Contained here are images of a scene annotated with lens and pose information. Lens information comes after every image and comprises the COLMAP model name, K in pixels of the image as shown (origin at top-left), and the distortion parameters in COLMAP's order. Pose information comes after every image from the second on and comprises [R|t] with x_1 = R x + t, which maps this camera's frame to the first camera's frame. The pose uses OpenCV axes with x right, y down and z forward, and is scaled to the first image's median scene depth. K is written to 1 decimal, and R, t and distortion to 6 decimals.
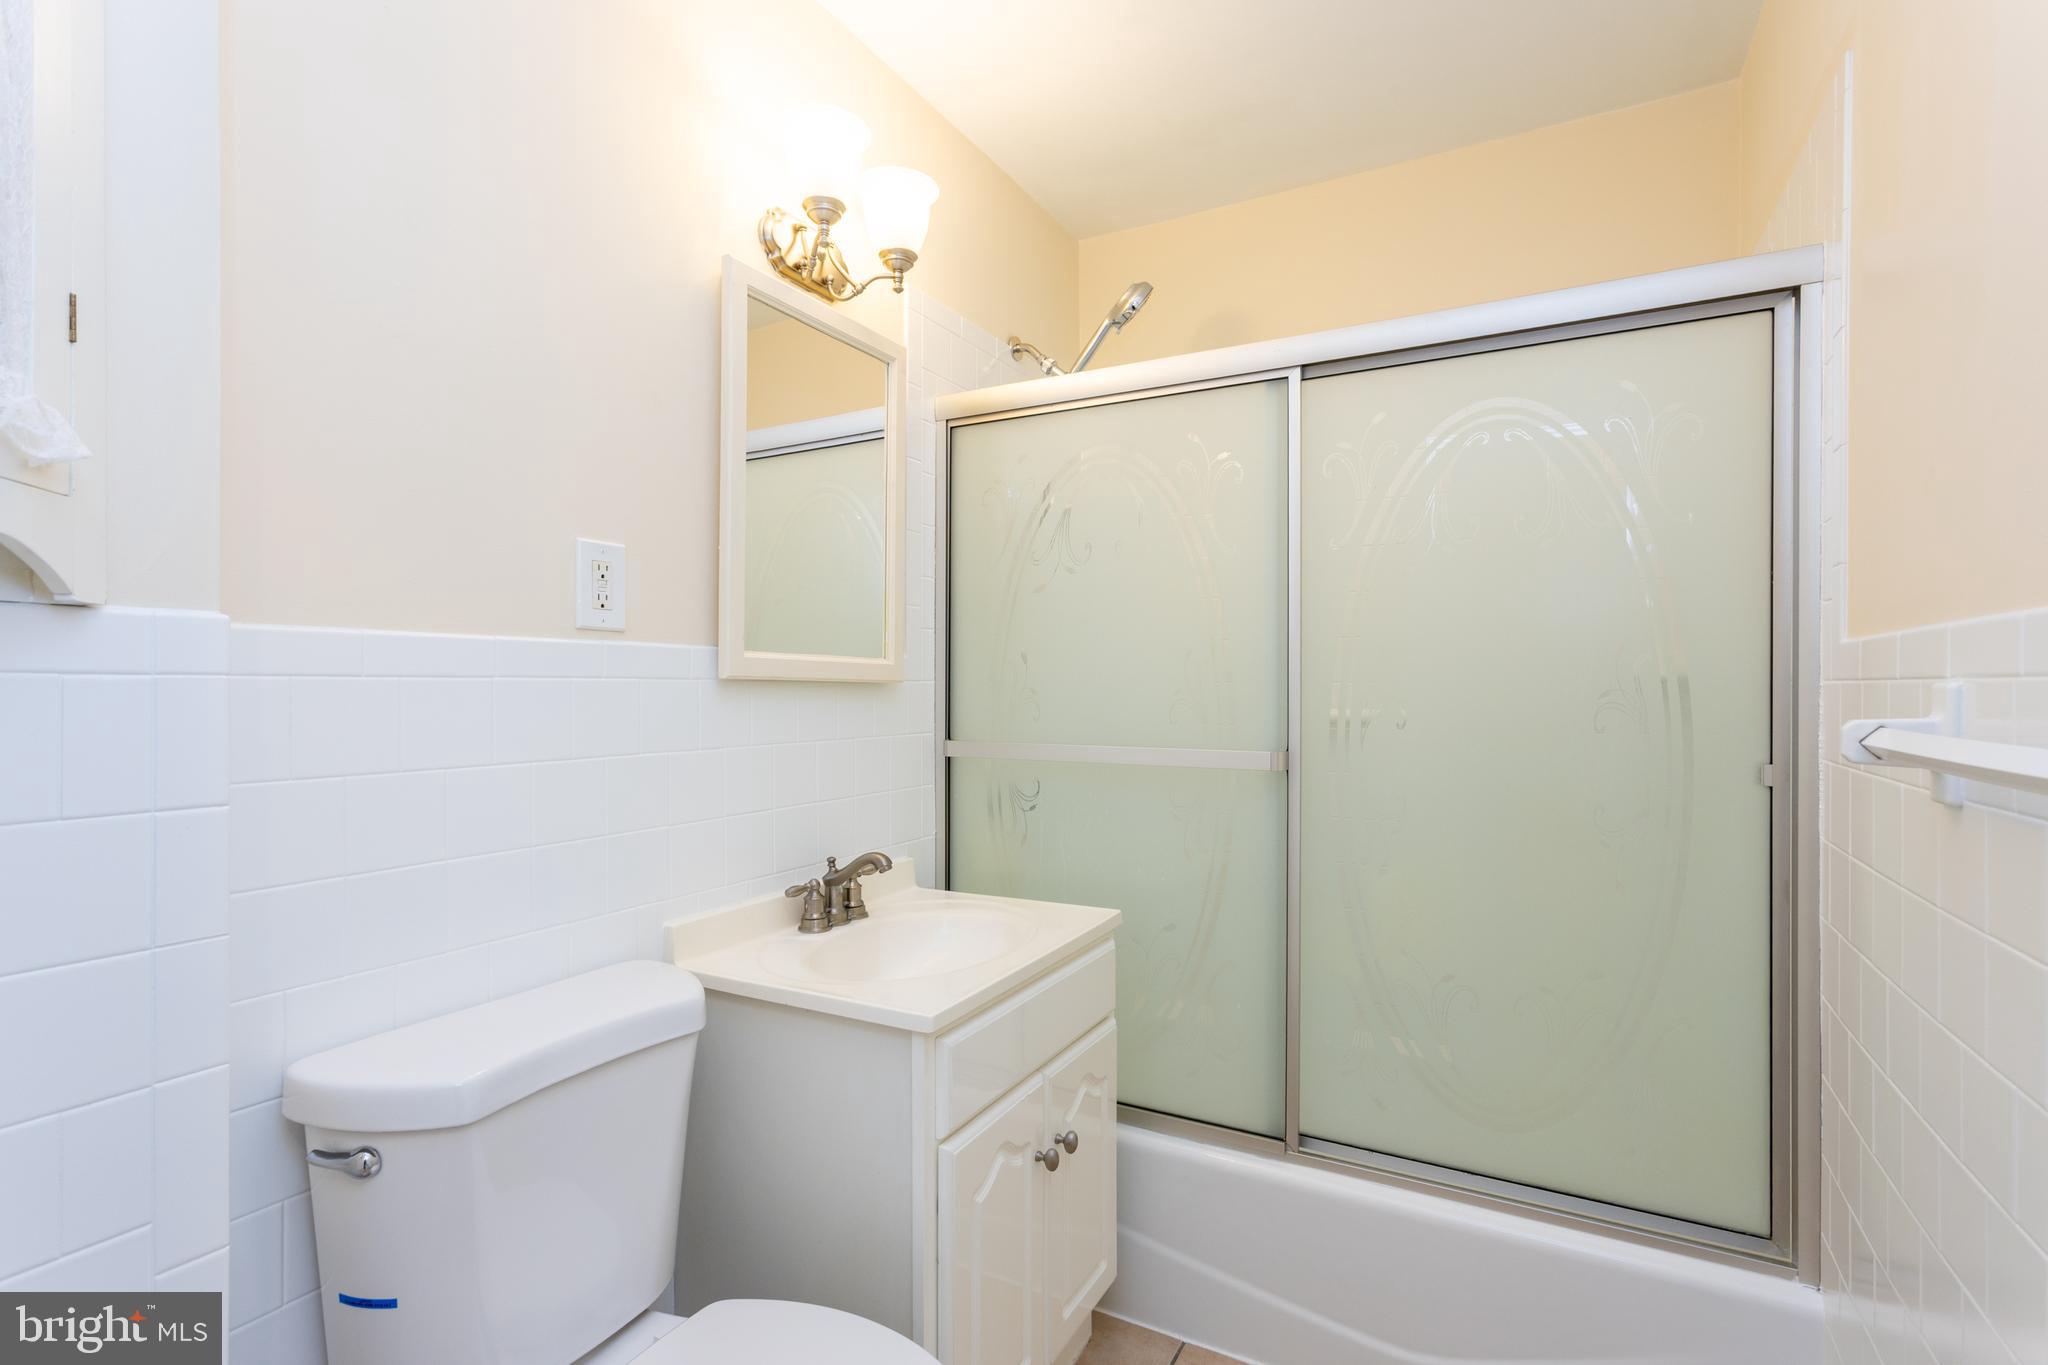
lens RADIAL K [[957.3, 0, 1027.3], [0, 957.3, 685.7], [0, 0, 1]] dist [0.009137, -0.000618]
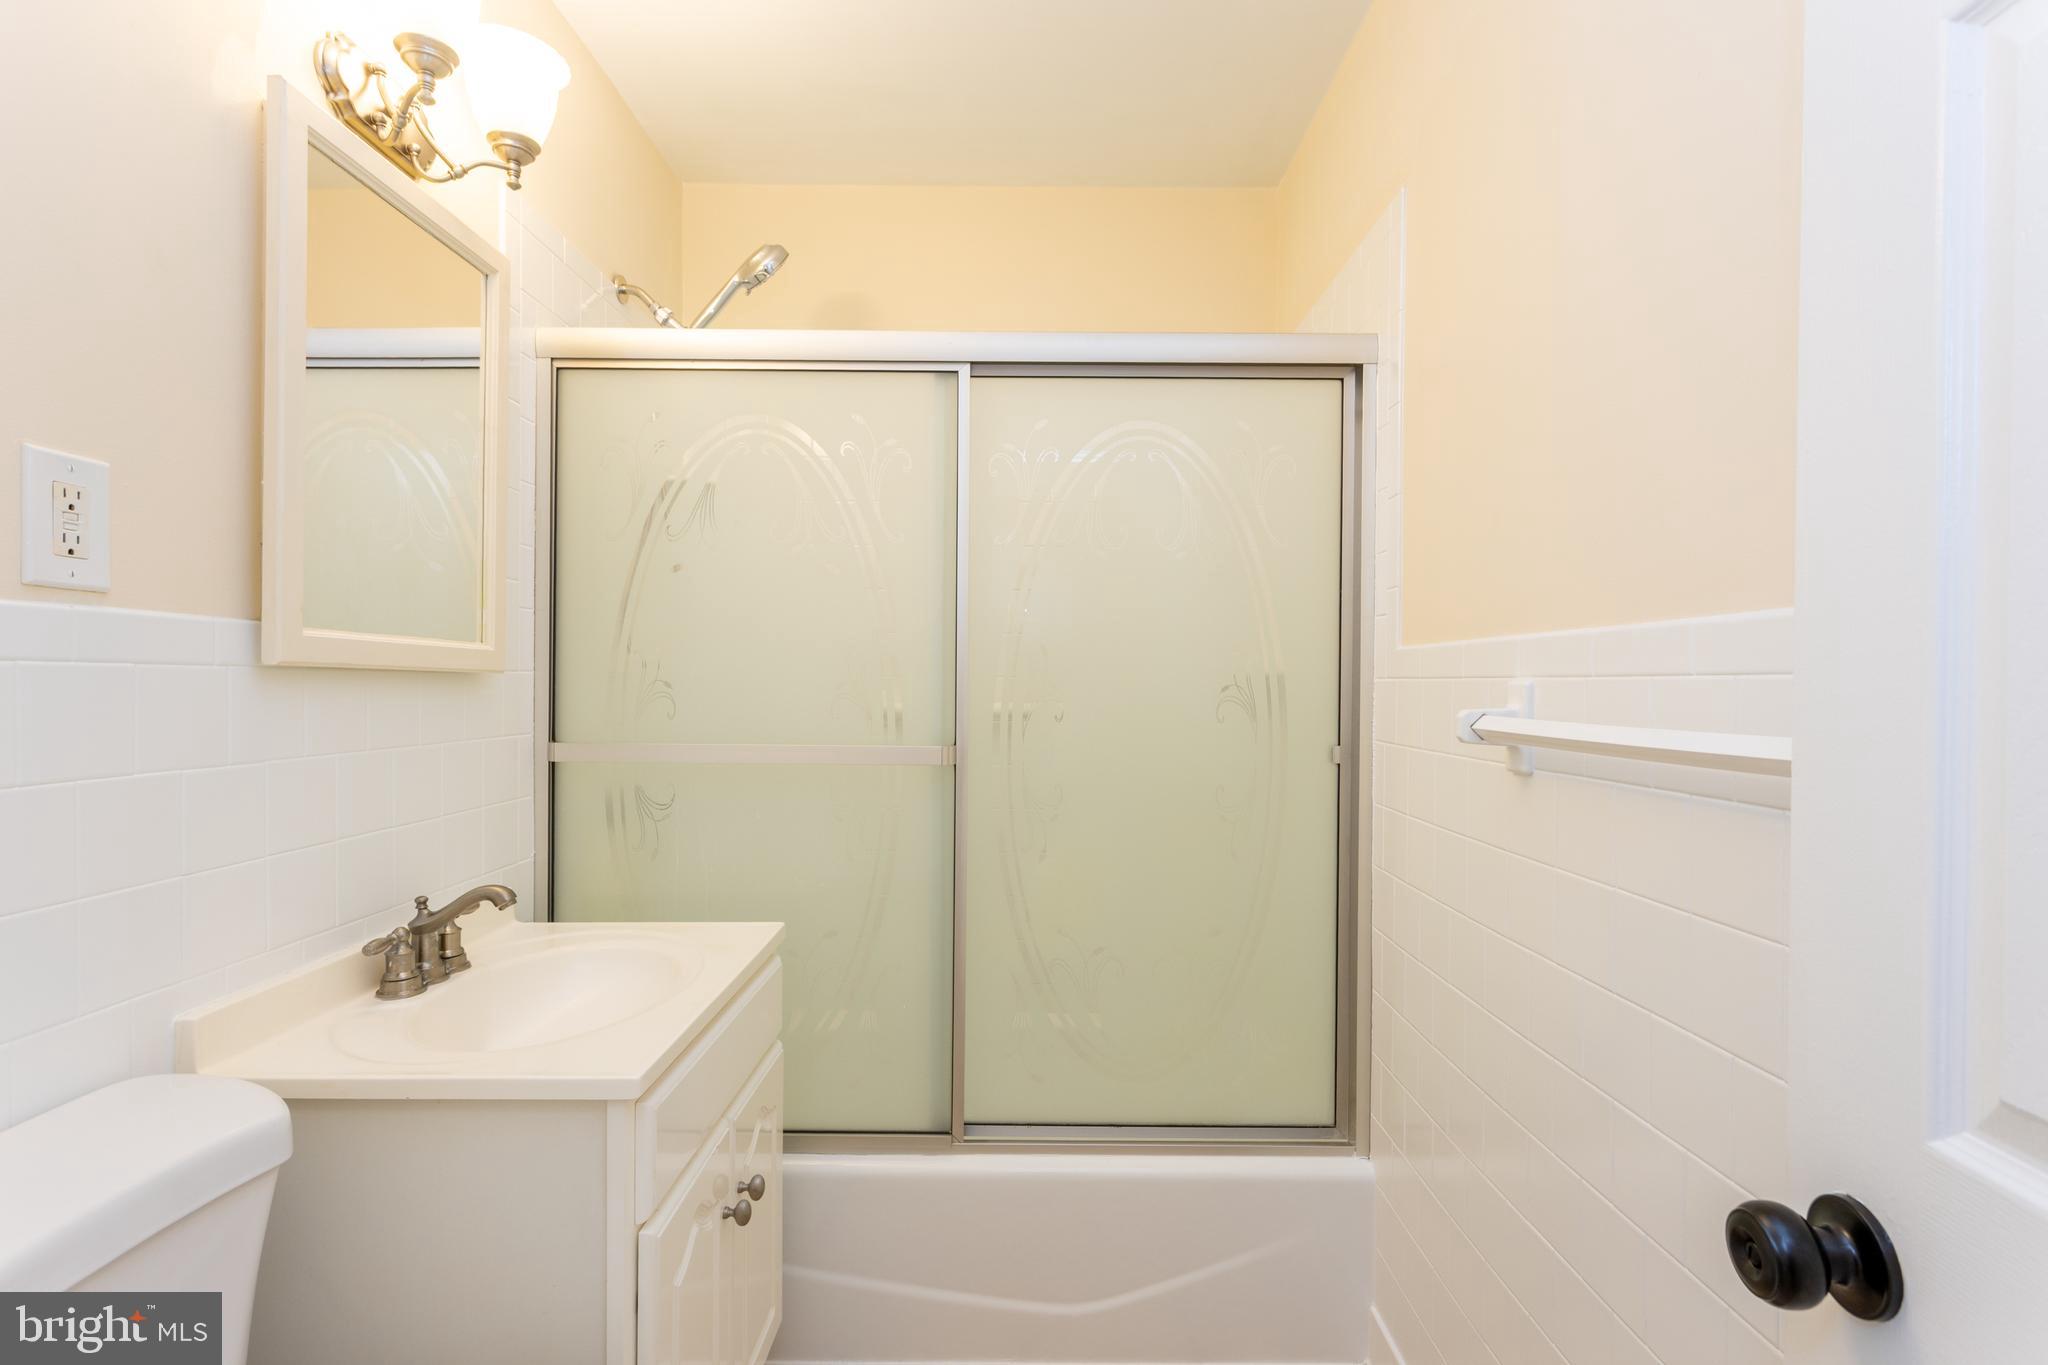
lens RADIAL K [[957.3, 0, 1022.7], [0, 957.3, 686.4], [0, 0, 1]] dist [0.009137, -0.000618]
pose [[0.881861, 0.003615, 0.471495, -0.146482], [-0.006819, 0.999964, 0.005086, 0.001292], [-0.471460, -0.007701, 0.881854, 0.087075]]
